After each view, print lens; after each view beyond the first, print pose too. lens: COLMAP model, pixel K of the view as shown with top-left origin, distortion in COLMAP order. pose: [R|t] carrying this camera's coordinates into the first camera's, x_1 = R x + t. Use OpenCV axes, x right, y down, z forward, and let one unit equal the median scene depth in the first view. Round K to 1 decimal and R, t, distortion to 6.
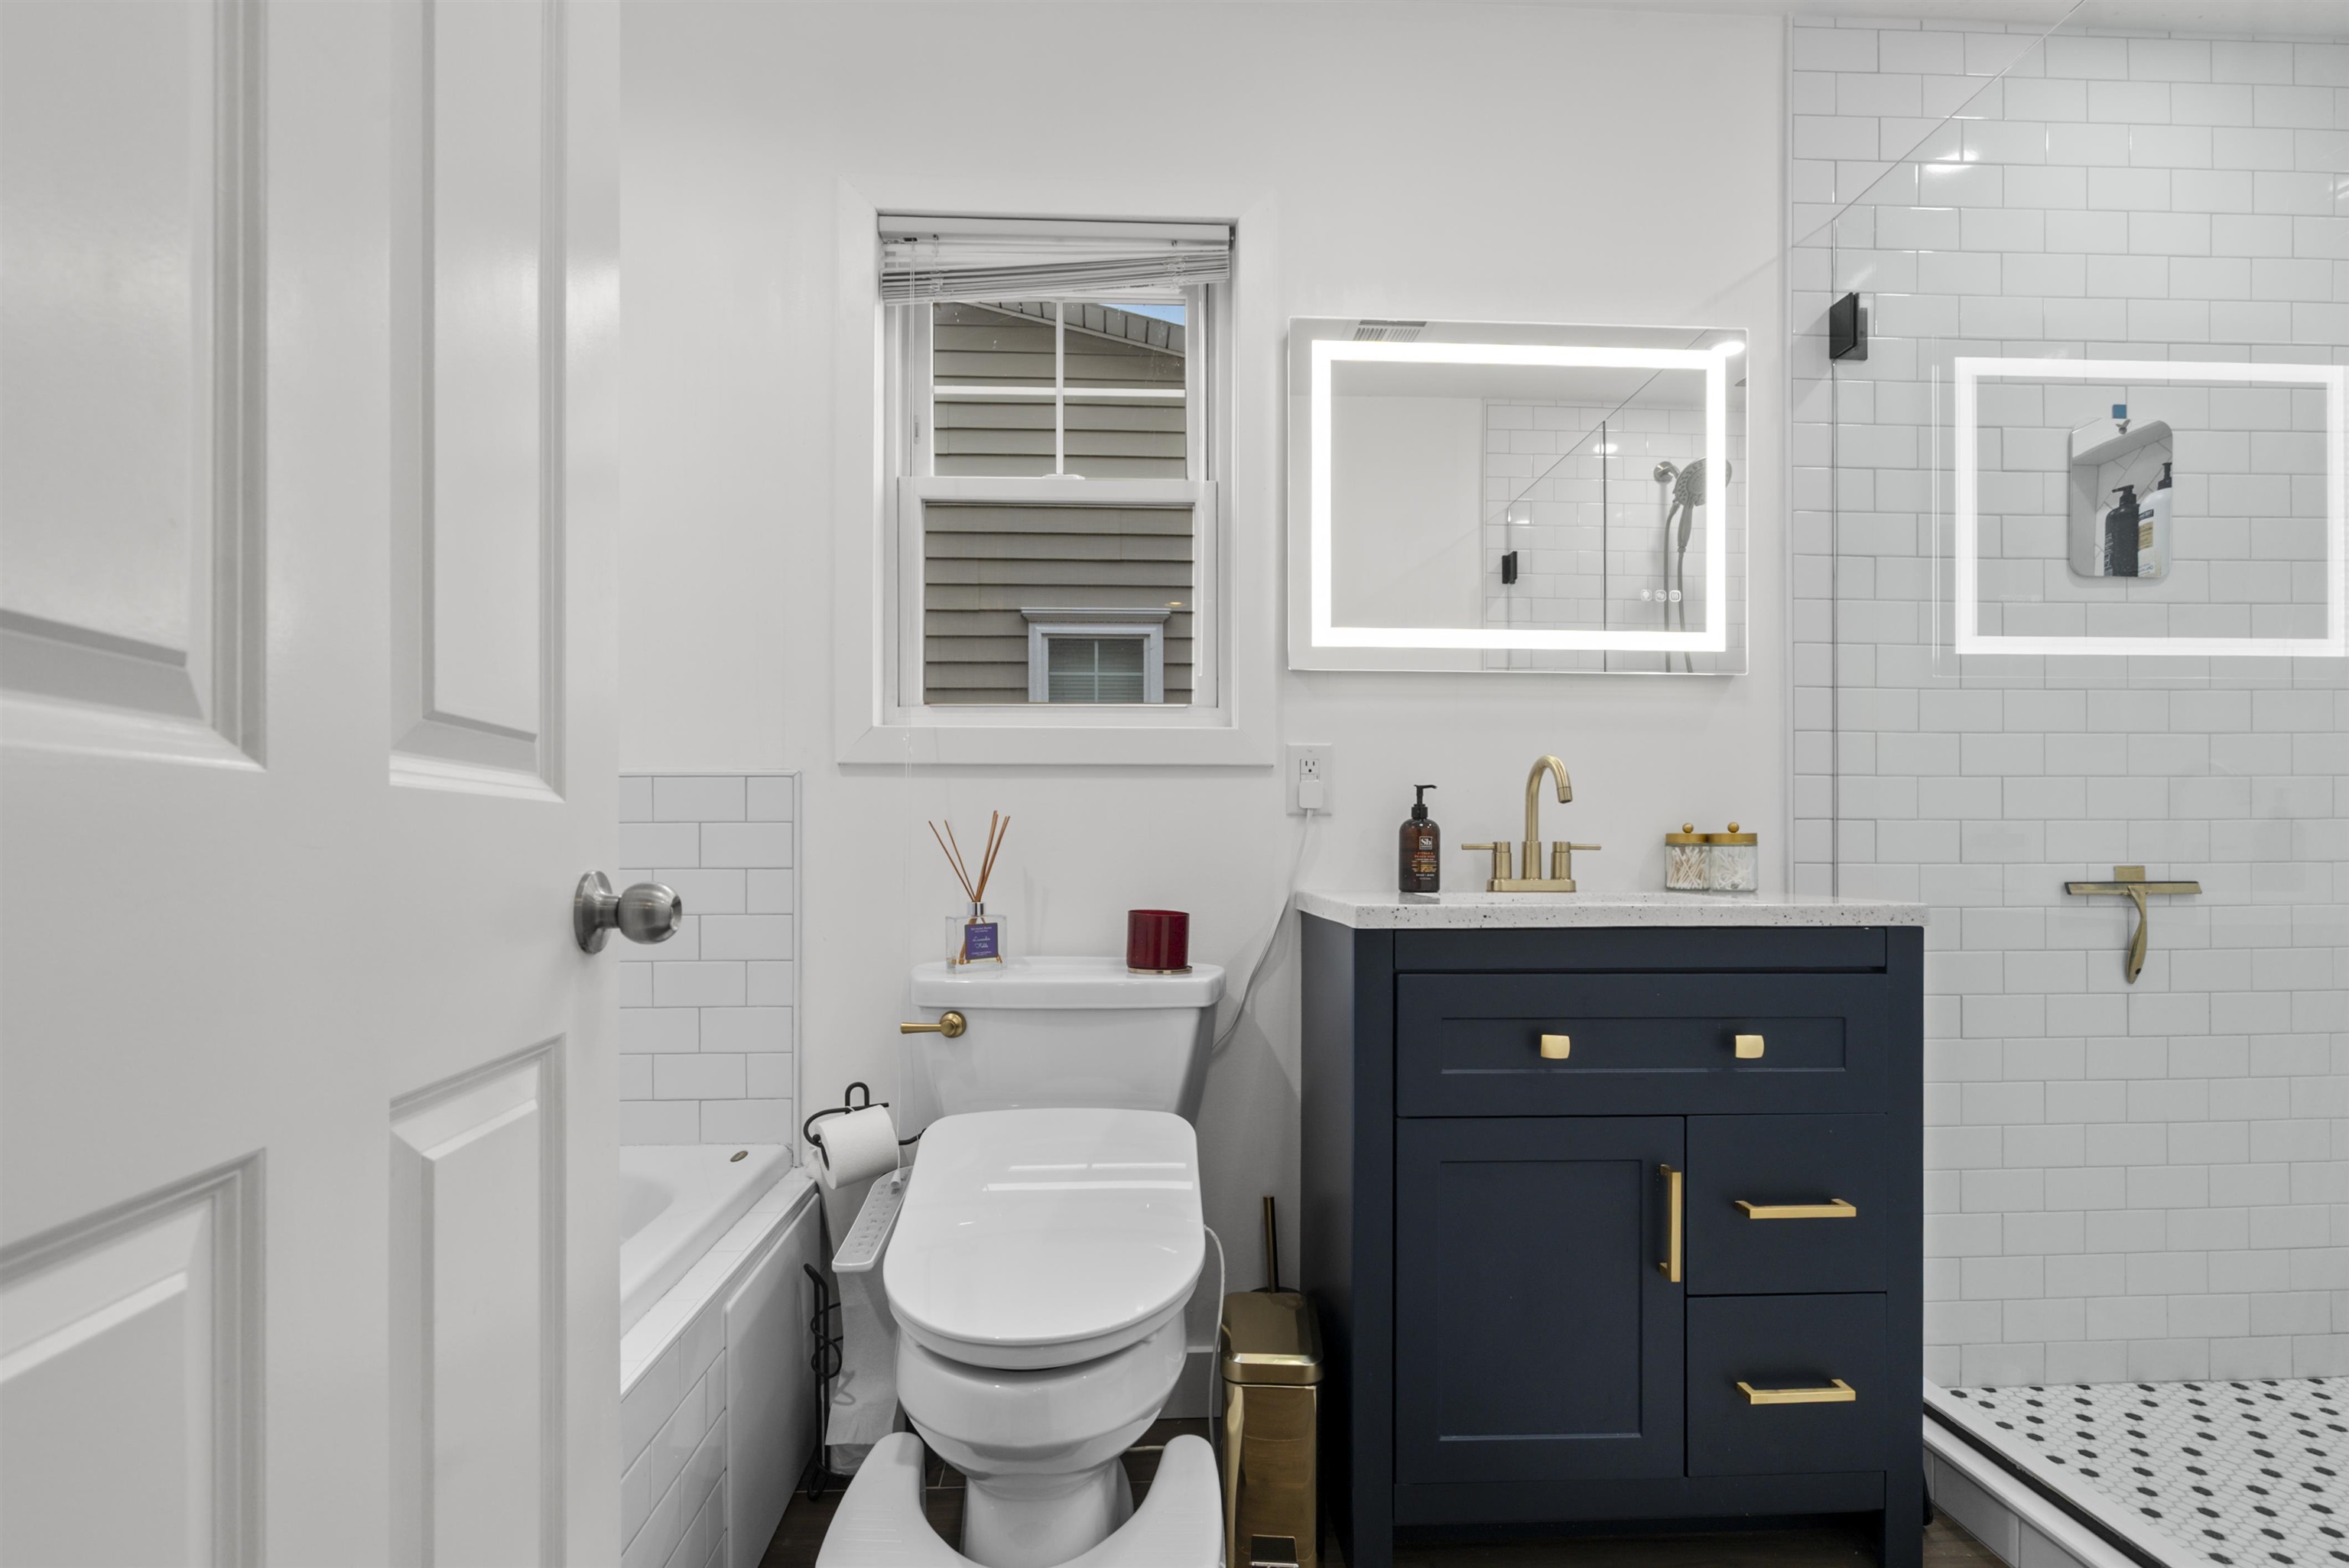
lens RADIAL K [[1075.1, 0, 1153.5], [0, 1075.1, 837.3], [0, 0, 1]] dist [-0.006324, 0.003962]
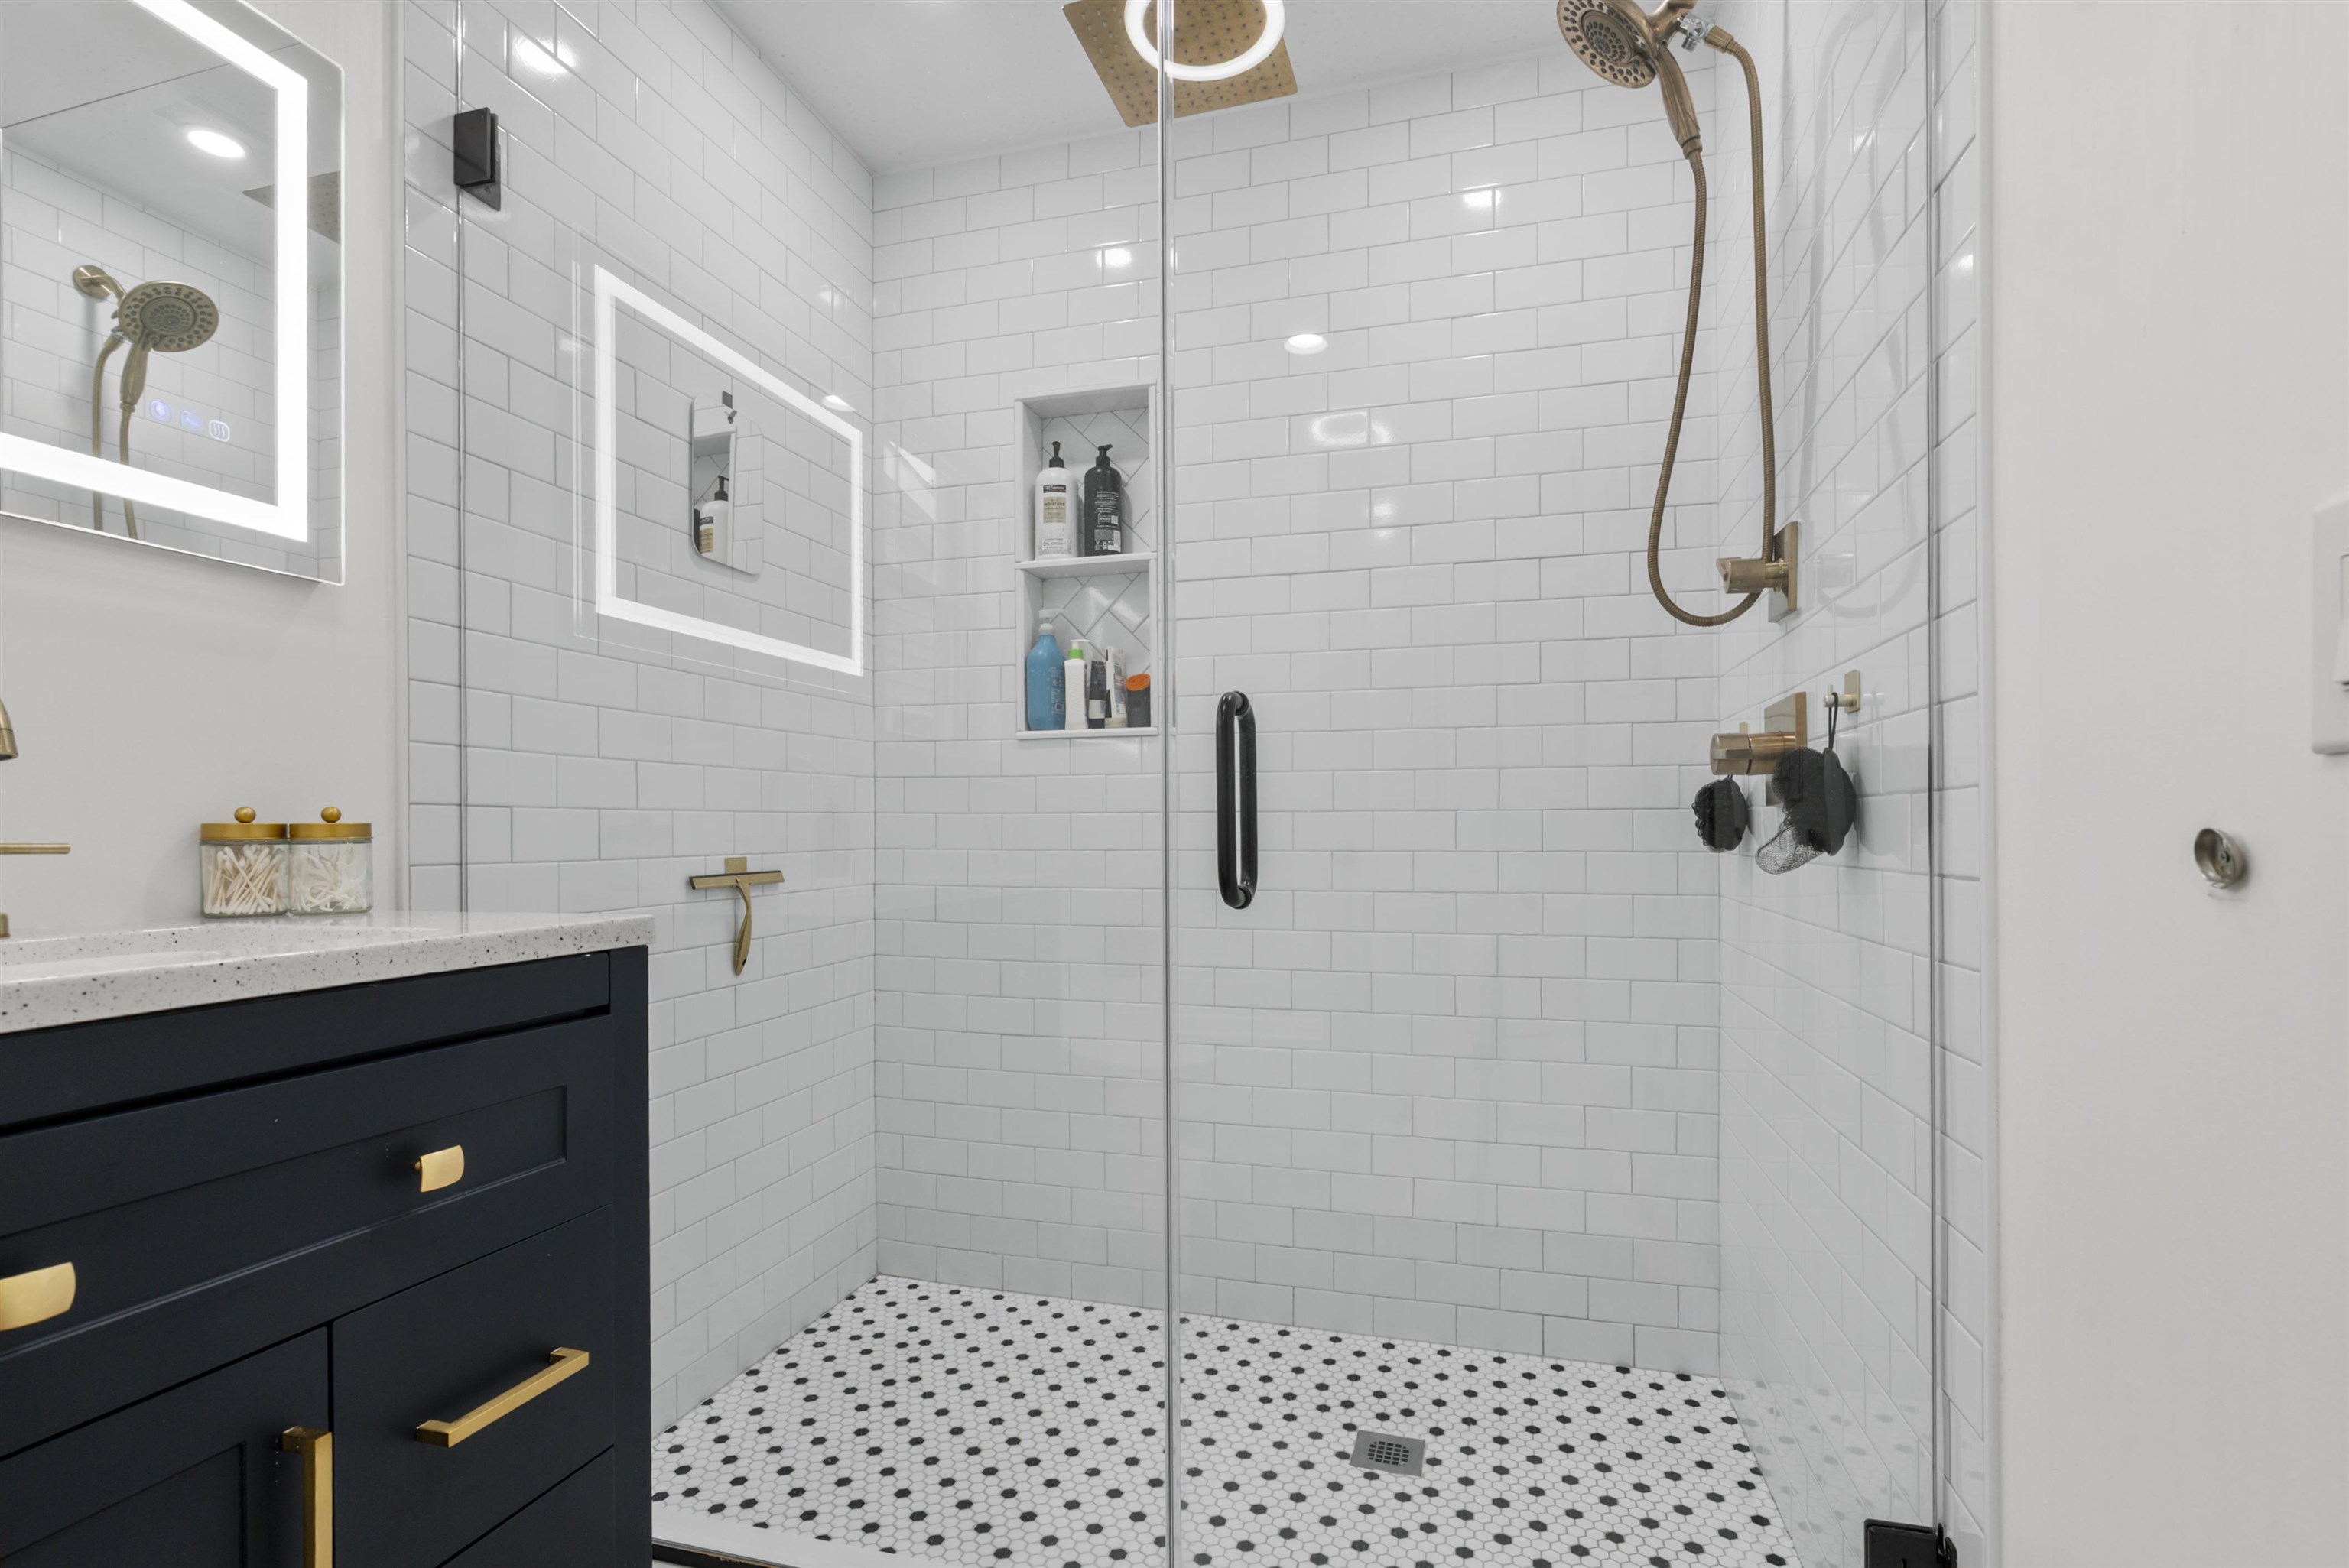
lens RADIAL K [[1075.1, 0, 1142.1], [0, 1075.1, 831.9], [0, 0, 1]] dist [-0.006324, 0.003962]
pose [[0.302459, -0.002541, 0.953159, 0.068895], [0.001055, 0.999997, 0.002331, 0.000271], [-0.953162, 0.000301, 0.302460, 0.332390]]
